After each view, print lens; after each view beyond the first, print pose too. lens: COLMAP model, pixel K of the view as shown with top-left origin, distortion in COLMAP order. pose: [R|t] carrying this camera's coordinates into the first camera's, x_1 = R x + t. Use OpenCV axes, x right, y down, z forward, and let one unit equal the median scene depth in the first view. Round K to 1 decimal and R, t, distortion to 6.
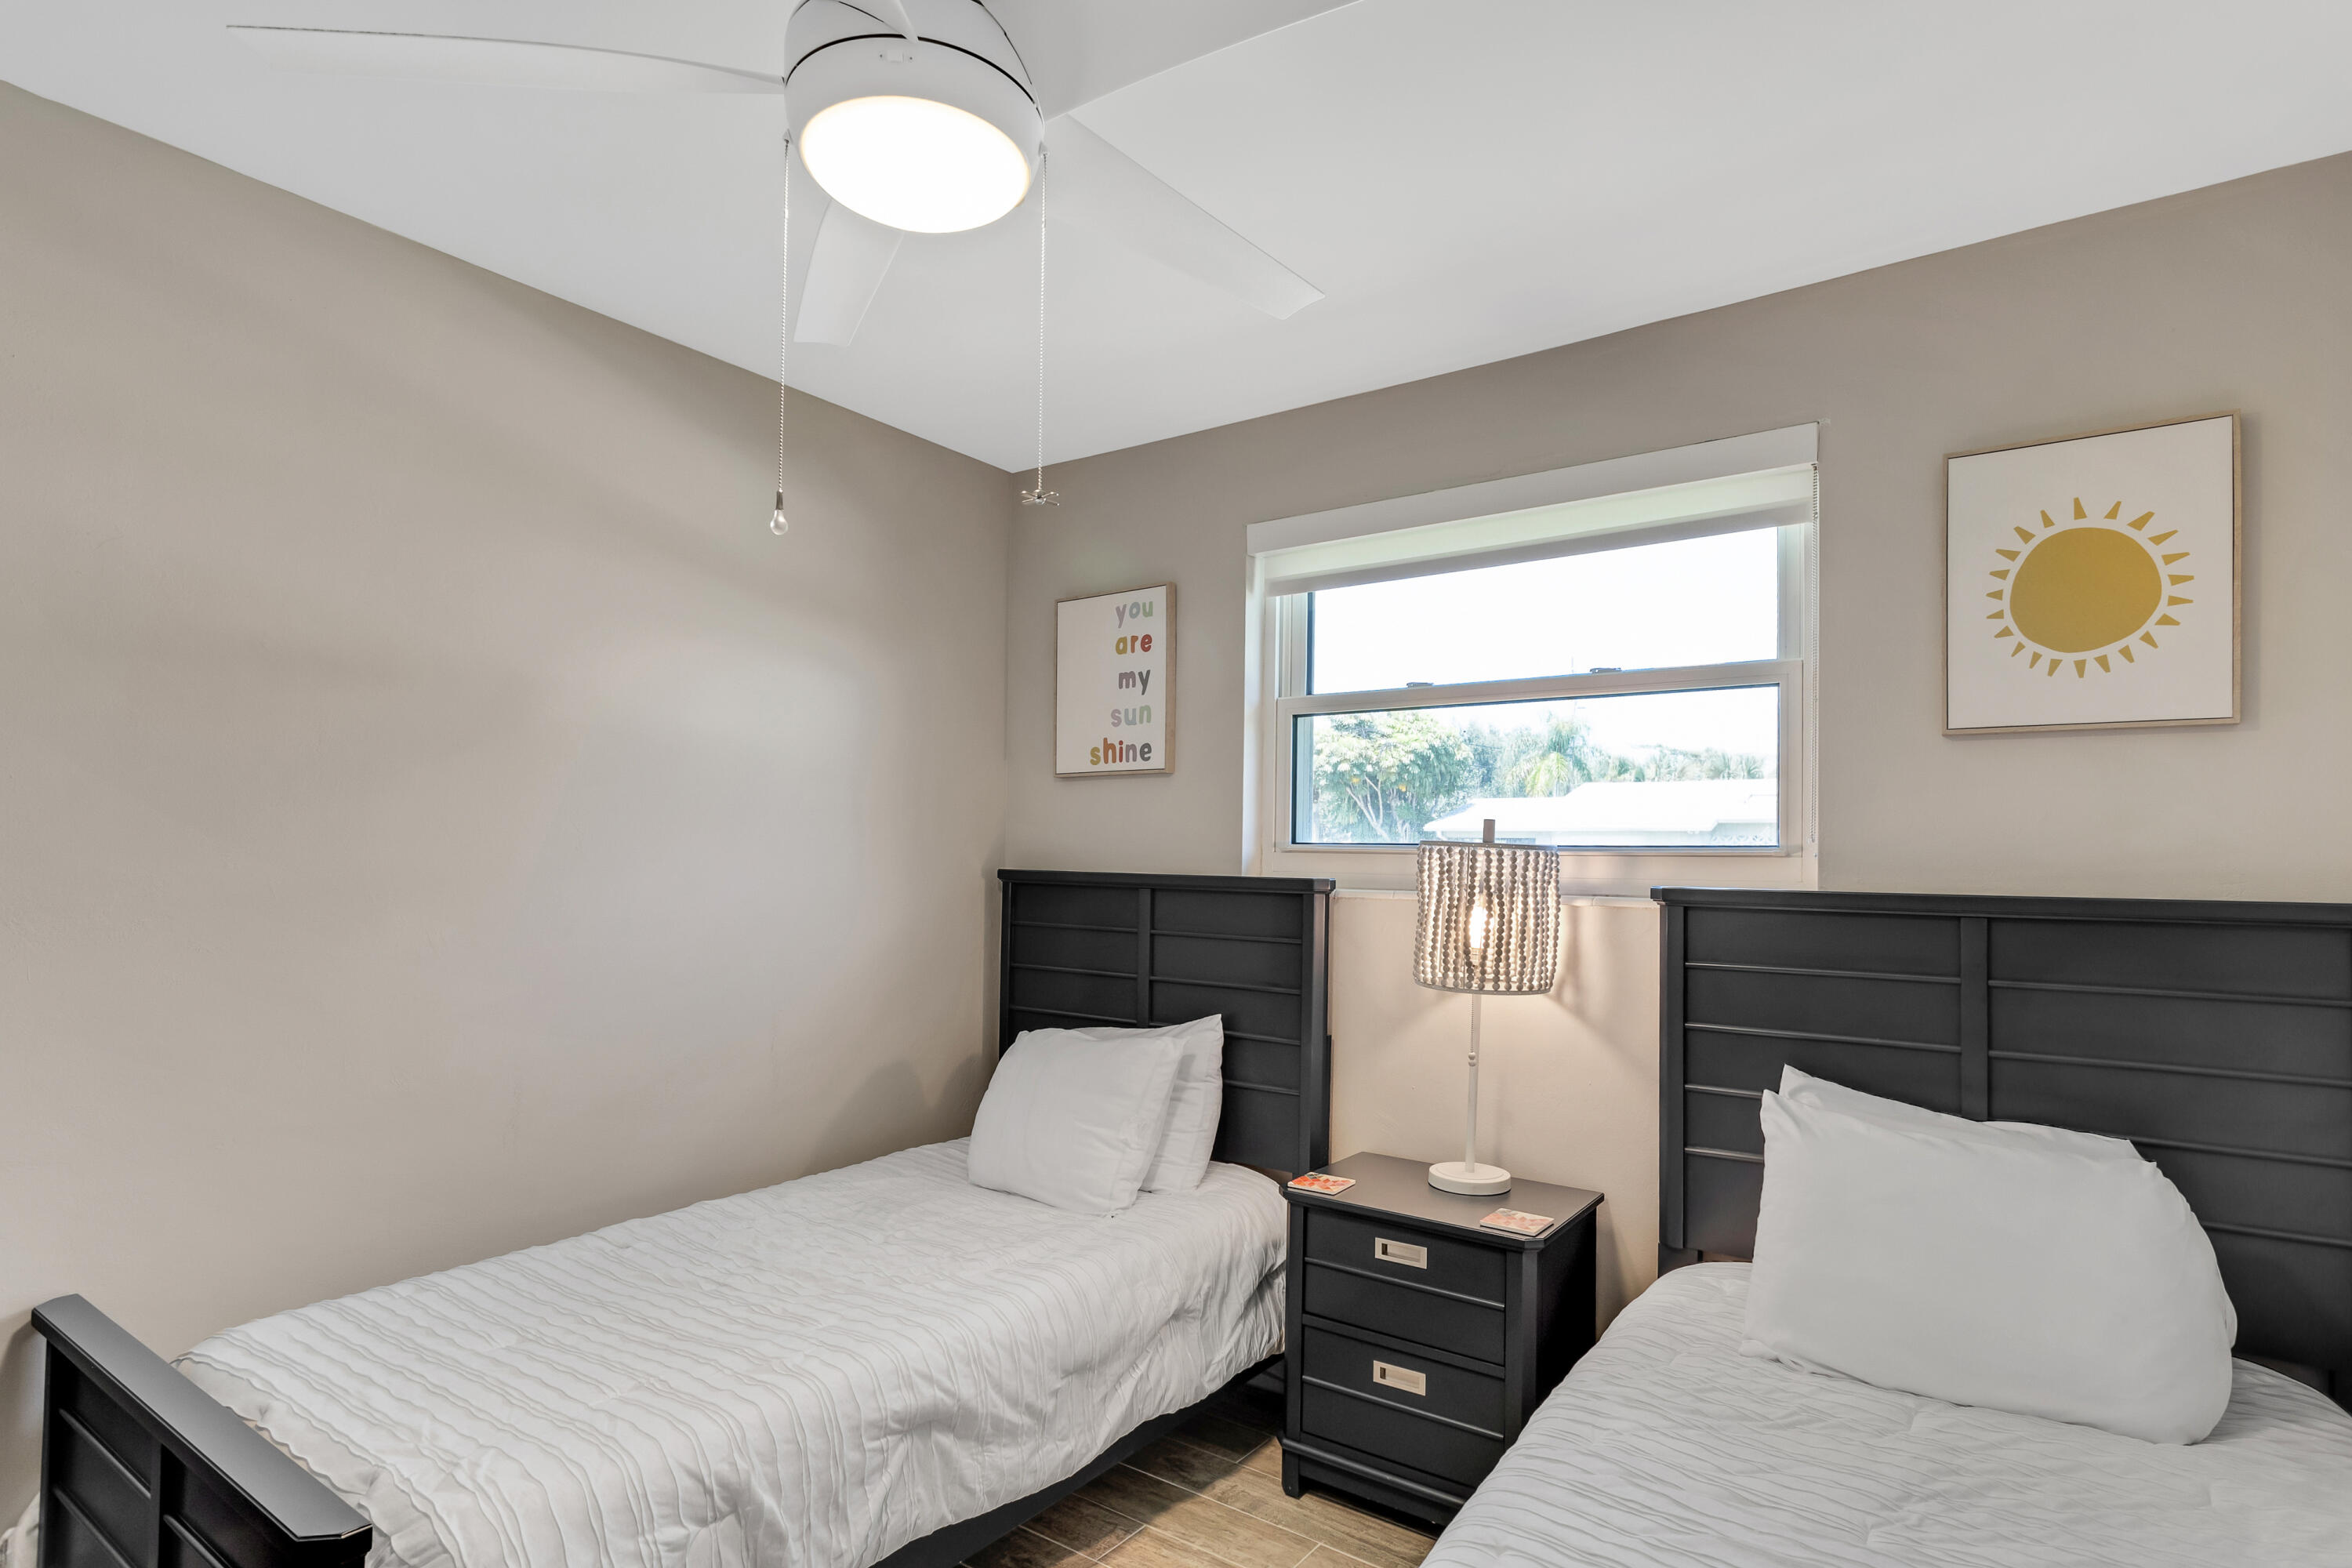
lens RADIAL K [[1189.8, 0, 1174.7], [0, 1189.8, 817.0], [0, 0, 1]] dist [0.001213, 0.000649]
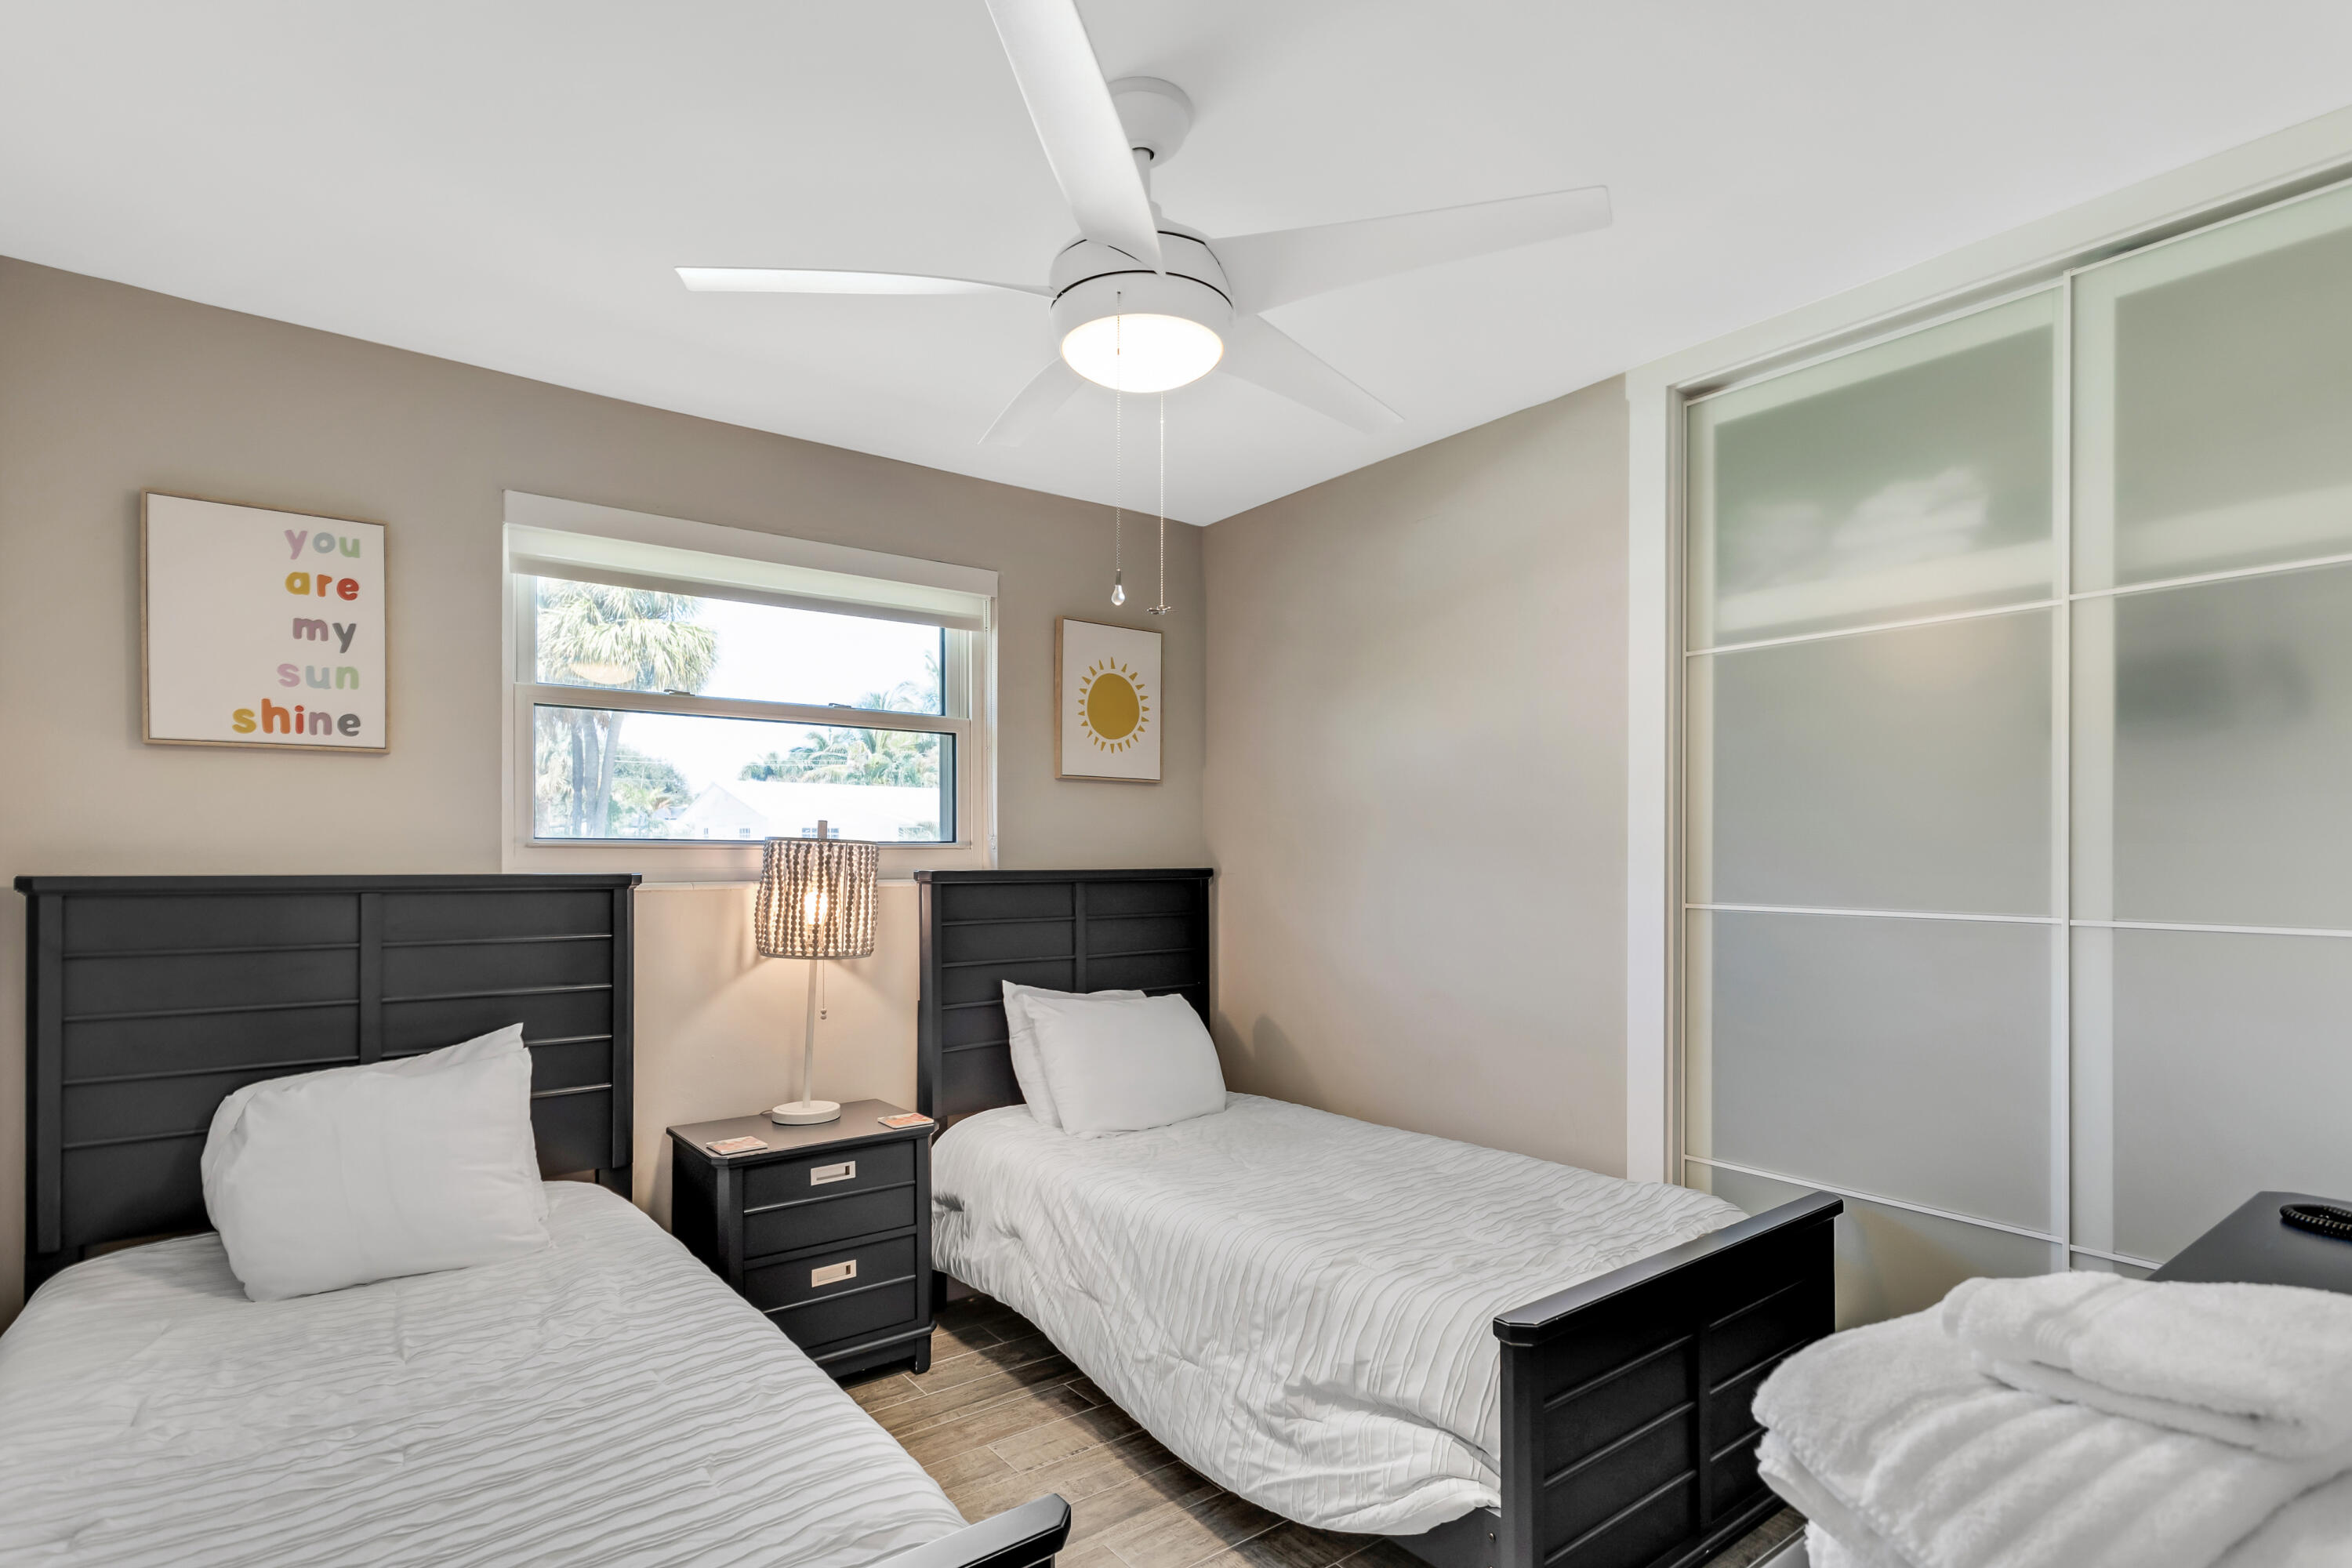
lens RADIAL K [[1140.2, 0, 1181.0], [0, 1140.2, 837.0], [0, 0, 1]] dist [0.002771, 0.001256]
pose [[0.293107, 0.002264, 0.956077, -0.740362], [-0.027292, 0.999609, 0.006000, 0.001910], [-0.955690, -0.027852, 0.293055, 0.285068]]
